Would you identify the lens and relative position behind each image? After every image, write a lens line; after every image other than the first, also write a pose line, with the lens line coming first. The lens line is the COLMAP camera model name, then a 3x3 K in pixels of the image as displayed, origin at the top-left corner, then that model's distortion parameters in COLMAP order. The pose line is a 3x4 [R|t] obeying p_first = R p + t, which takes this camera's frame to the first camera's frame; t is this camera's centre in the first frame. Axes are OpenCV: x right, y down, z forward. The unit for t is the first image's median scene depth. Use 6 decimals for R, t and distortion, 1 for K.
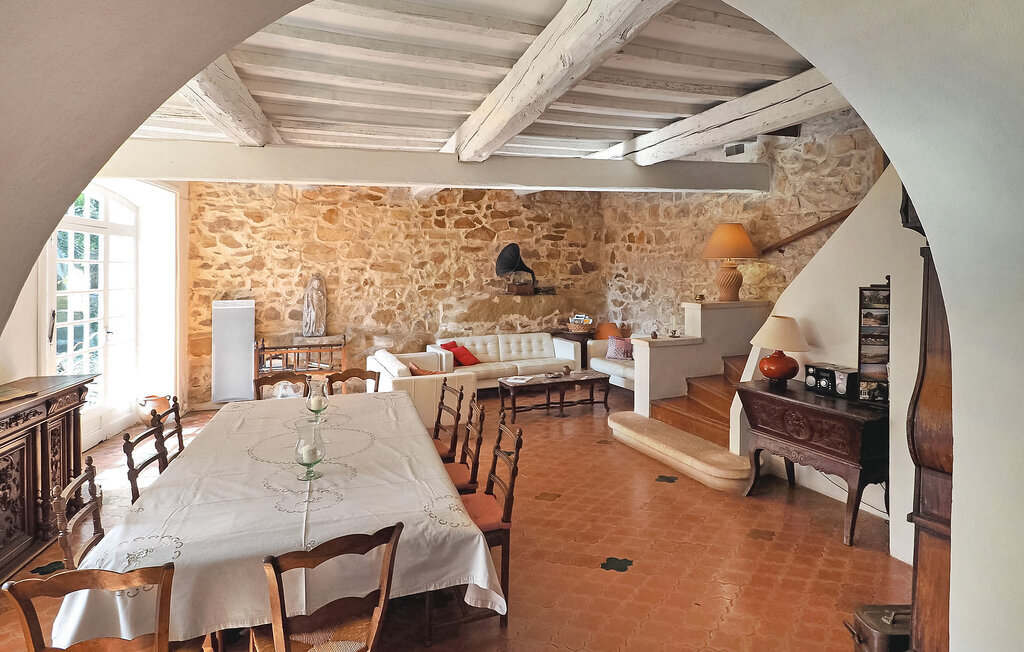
lens RADIAL K [[560.2, 0, 521.0], [0, 560.2, 274.5], [0, 0, 1]] dist [-0.029544, 0.000155]
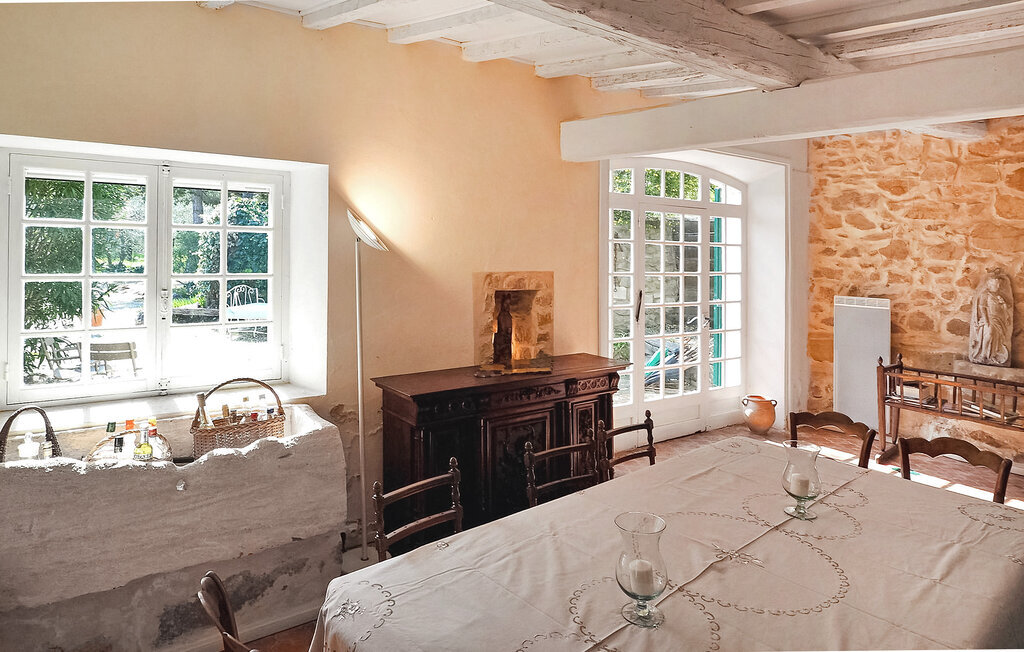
lens RADIAL K [[606.9, 0, 510.3], [0, 606.9, 229.4], [0, 0, 1]] dist [-0.001234, -0.001654]
pose [[0.408033, -0.002129, -0.912965, 0.052251], [-0.042421, 0.998873, -0.021289, -0.008952], [0.911981, 0.047416, 0.407483, 0.204146]]
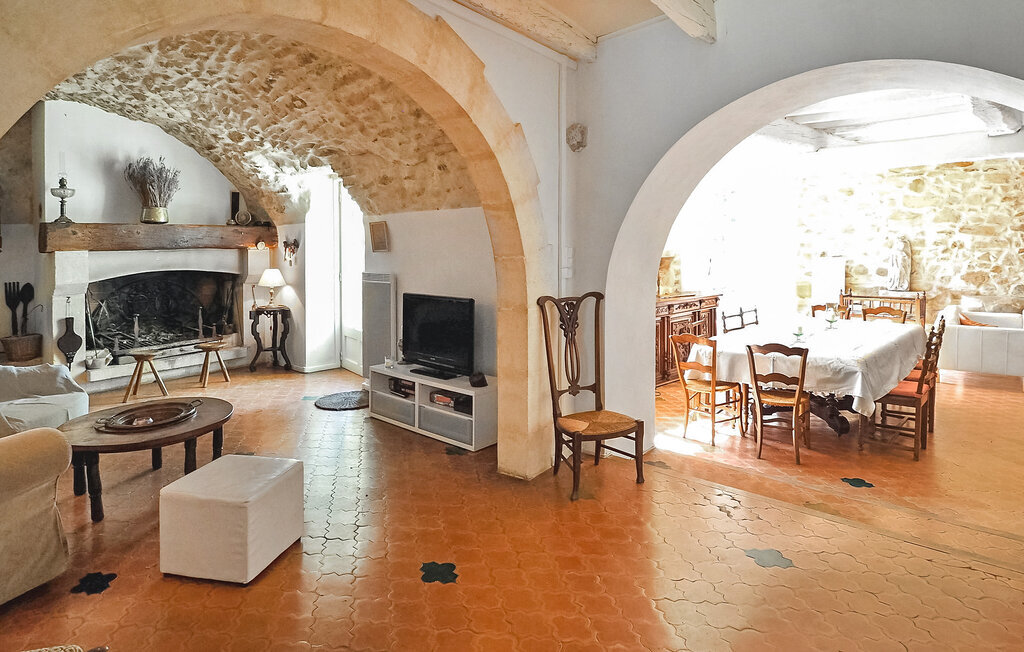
lens RADIAL K [[560.2, 0, 521.0], [0, 560.2, 274.5], [0, 0, 1]] dist [-0.029544, 0.000155]
pose [[0.473881, 0.052357, -0.879031, 0.284852], [0.002195, 0.998158, 0.060636, 0.005805], [0.880586, -0.030664, 0.472893, -0.250317]]
